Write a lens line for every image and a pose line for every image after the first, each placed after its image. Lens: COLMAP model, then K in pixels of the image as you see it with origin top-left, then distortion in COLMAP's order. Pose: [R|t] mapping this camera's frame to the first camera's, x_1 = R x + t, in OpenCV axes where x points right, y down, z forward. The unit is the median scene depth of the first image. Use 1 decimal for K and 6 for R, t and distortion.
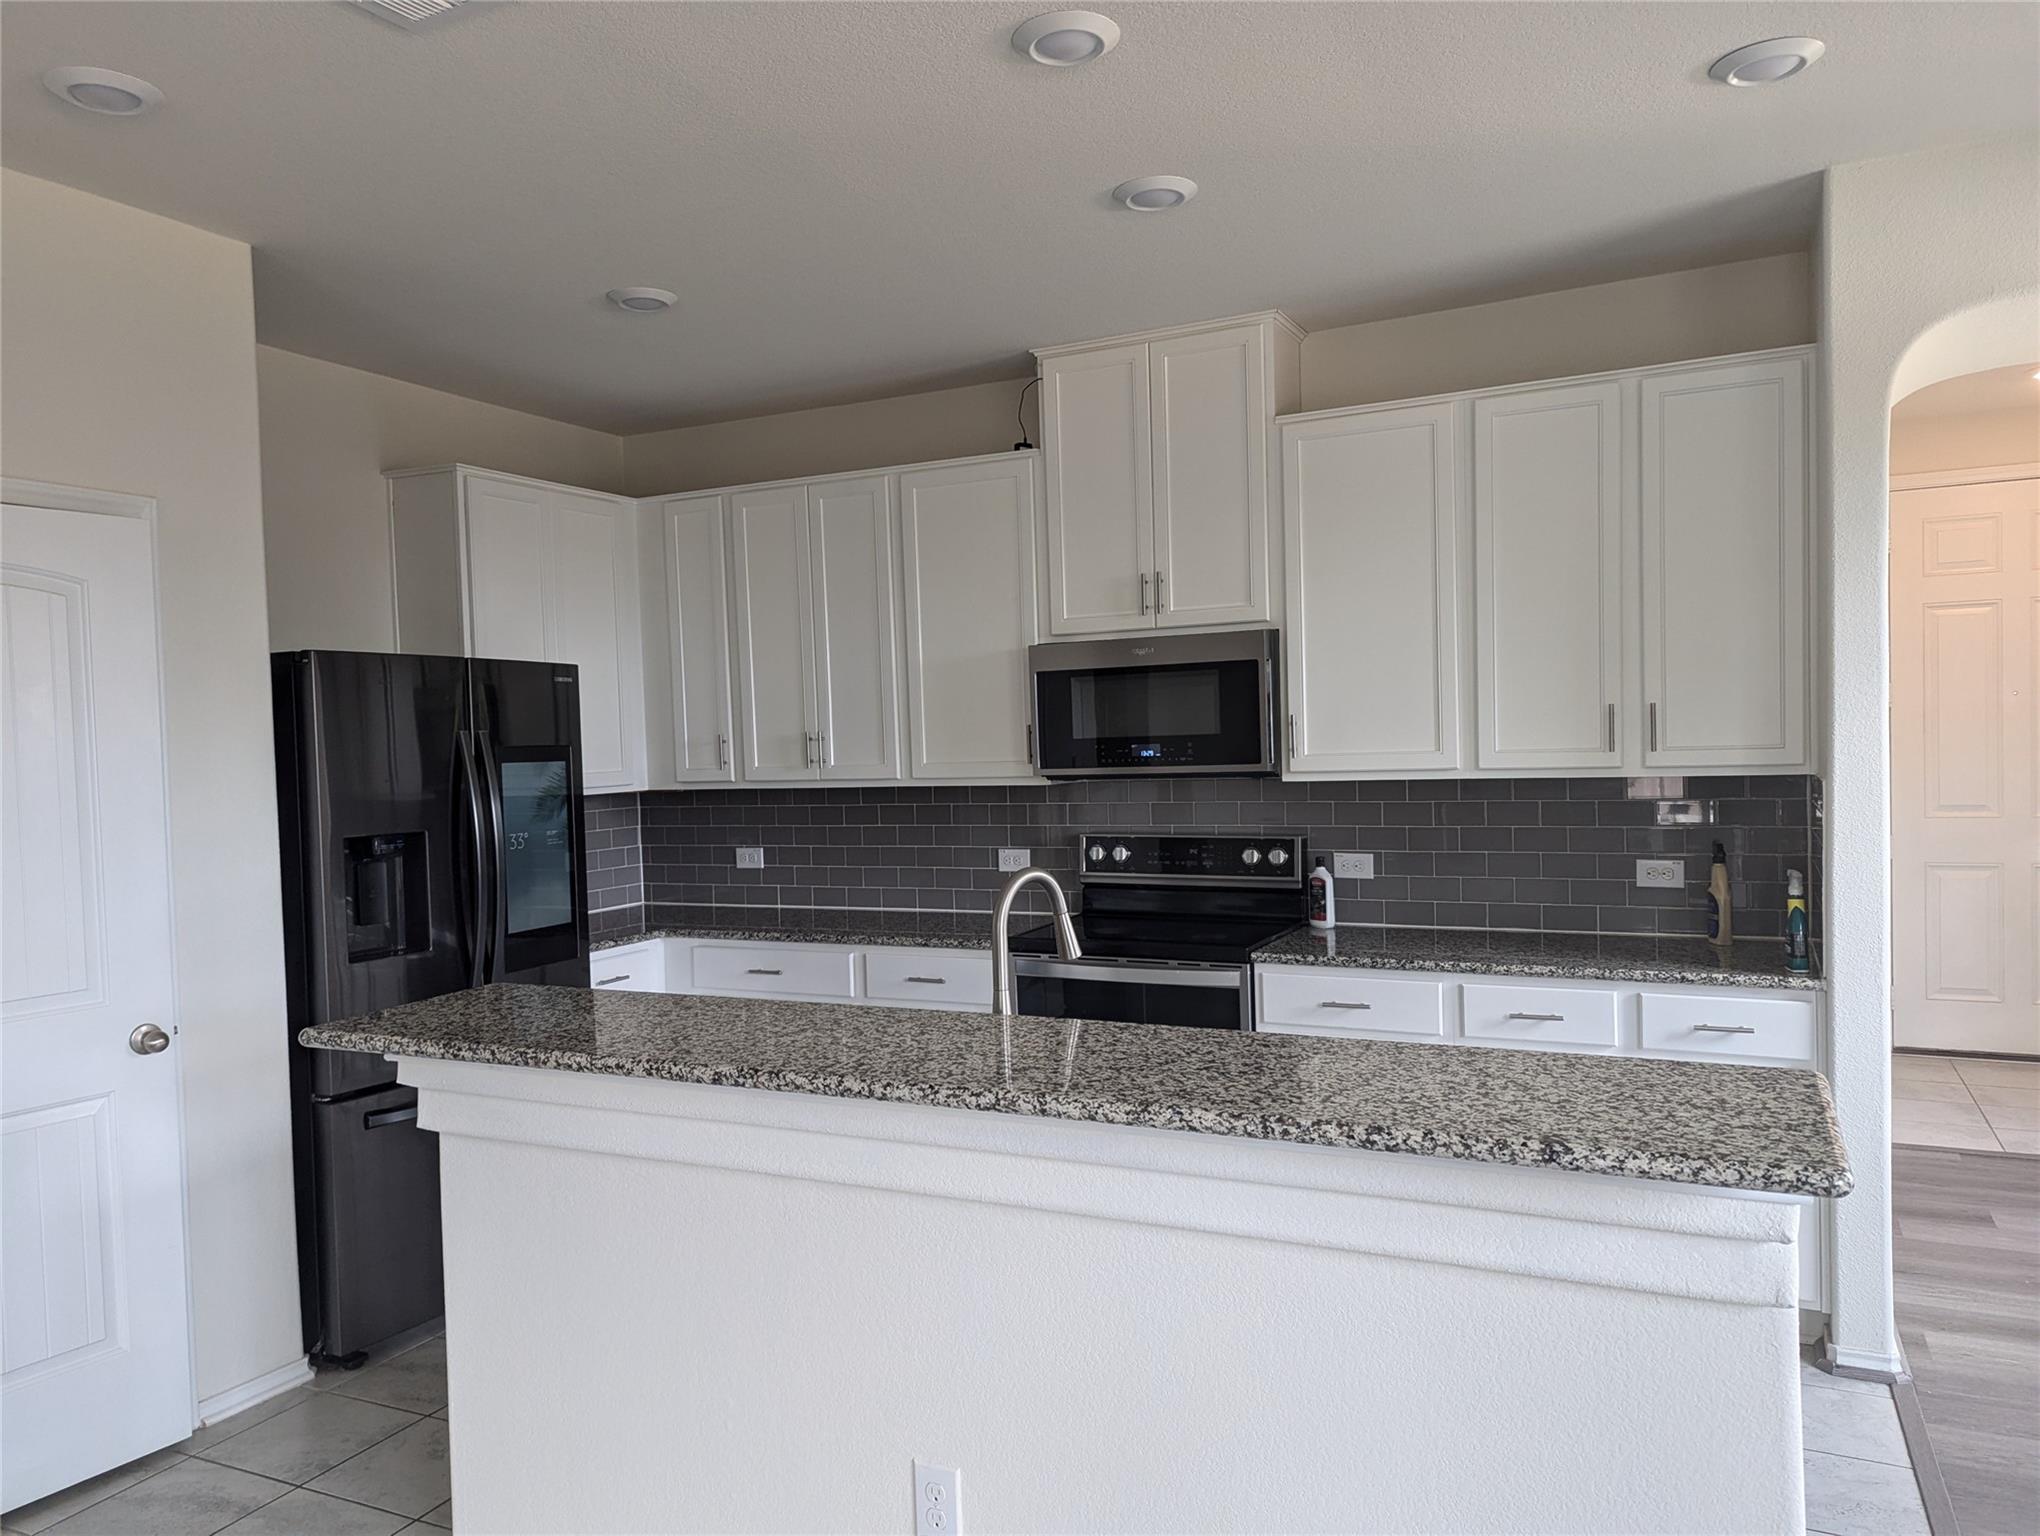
lens RADIAL K [[1430.2, 0, 1010.4], [0, 1430.2, 788.1], [0, 0, 1]] dist [0.039752, -0.006288]
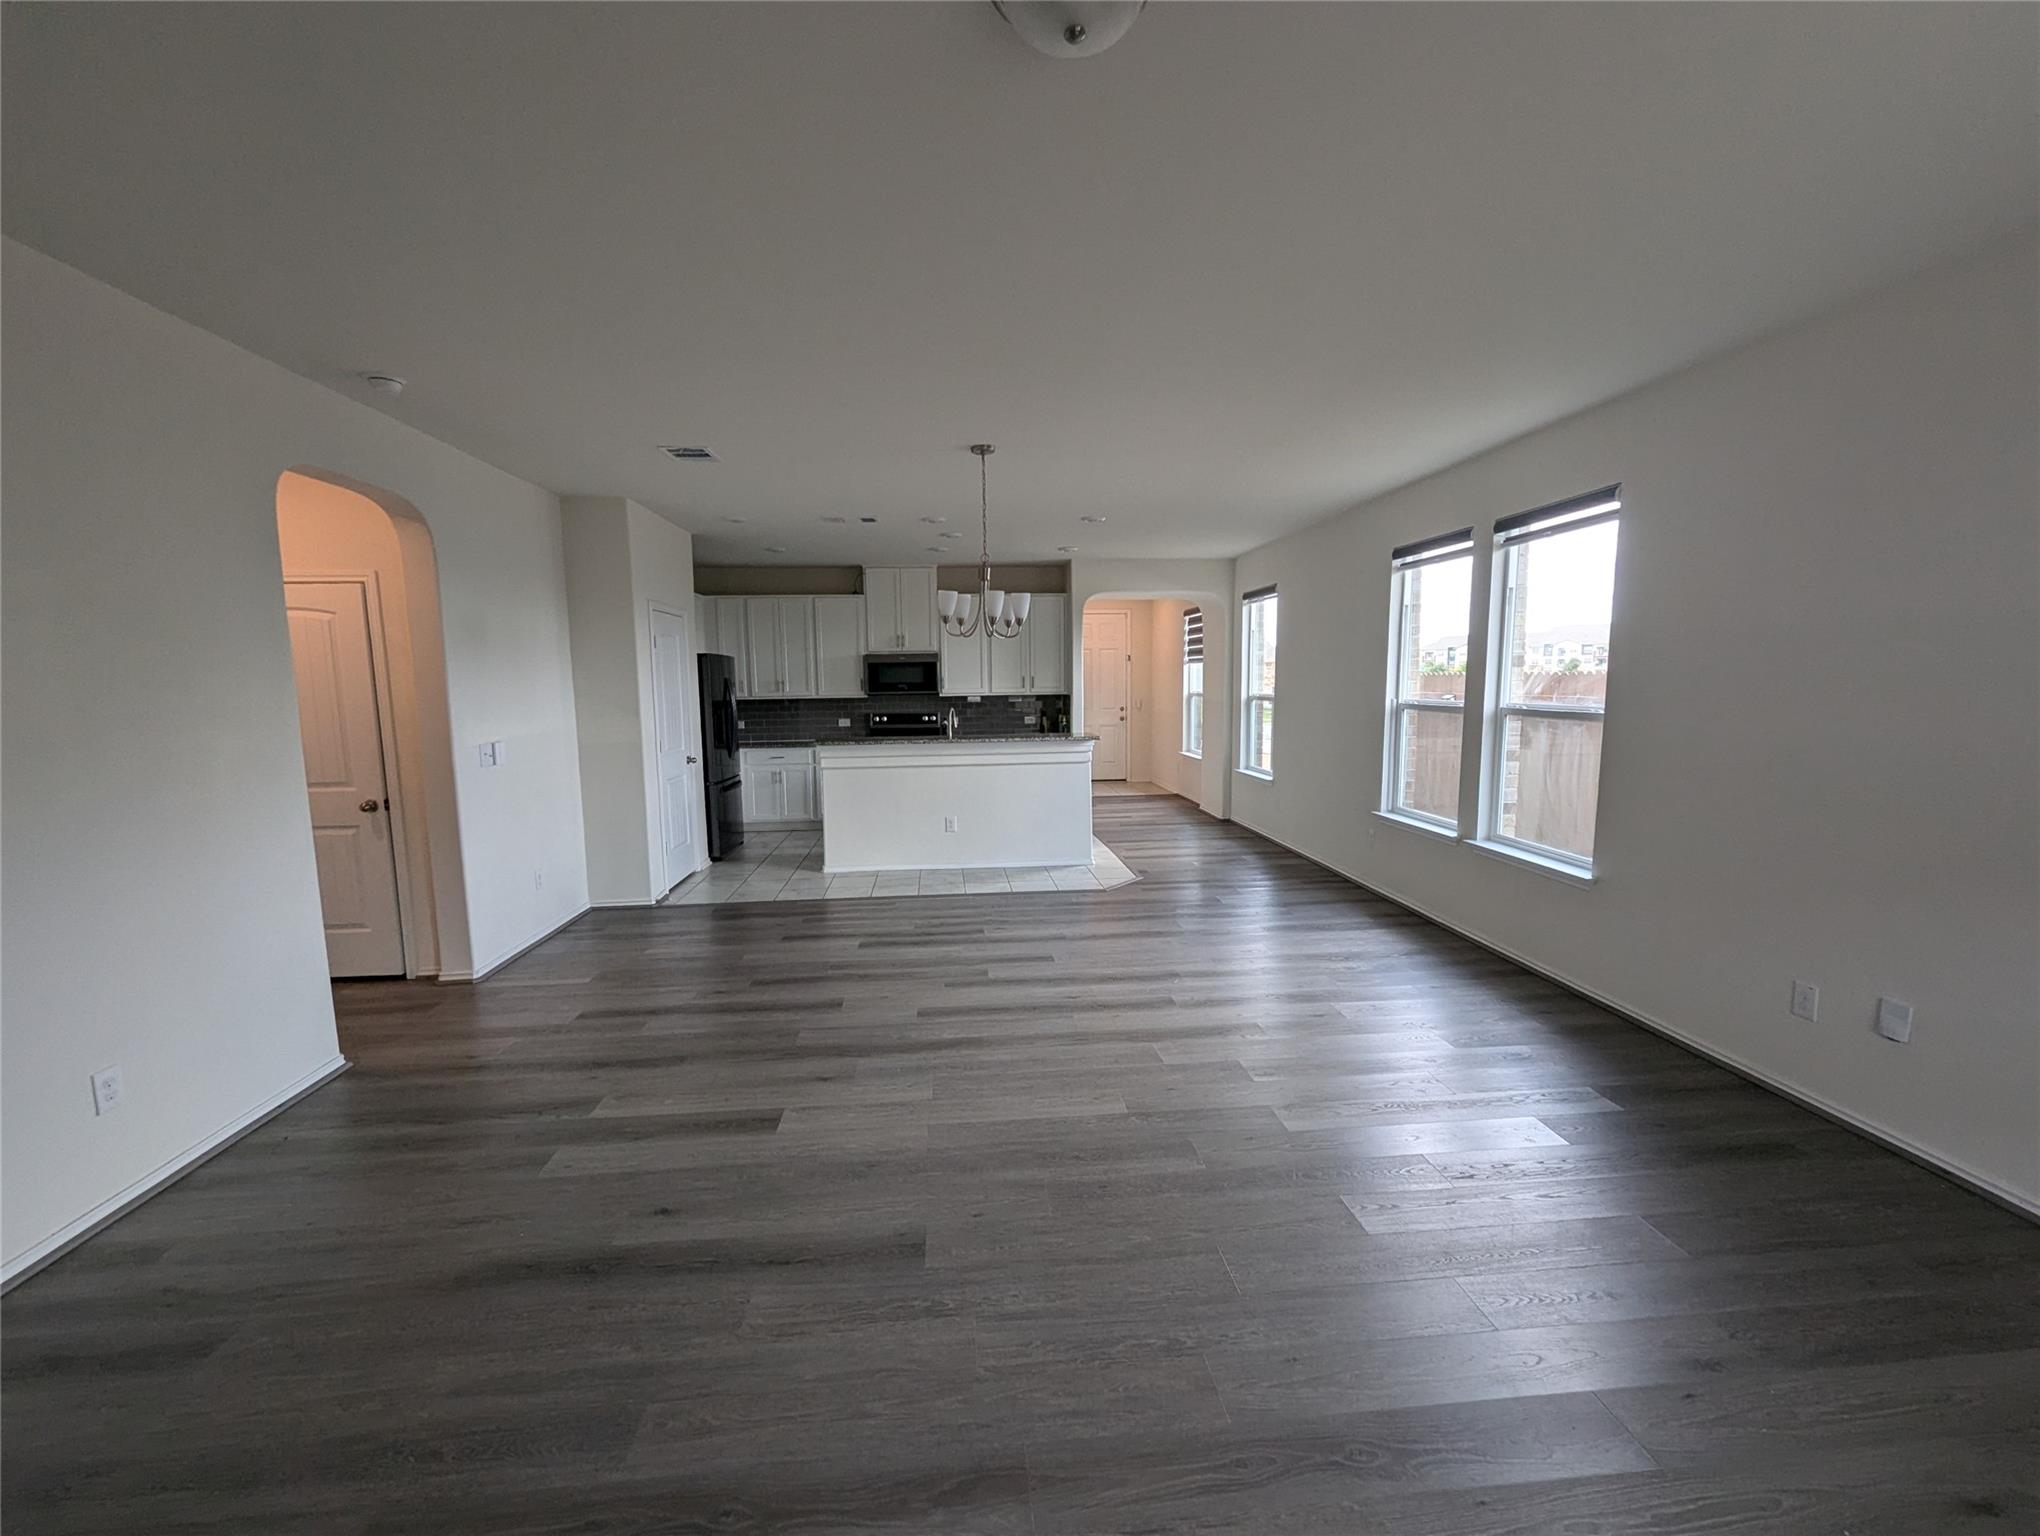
lens RADIAL K [[844.8, 0, 1028.3], [0, 844.8, 797.1], [0, 0, 1]] dist [-0.000713, 0.000038]
pose [[0.850183, -0.054554, 0.523654, -0.719297], [0.009999, 0.996111, 0.087540, 0.062131], [-0.526393, -0.069189, 0.847422, -0.899840]]
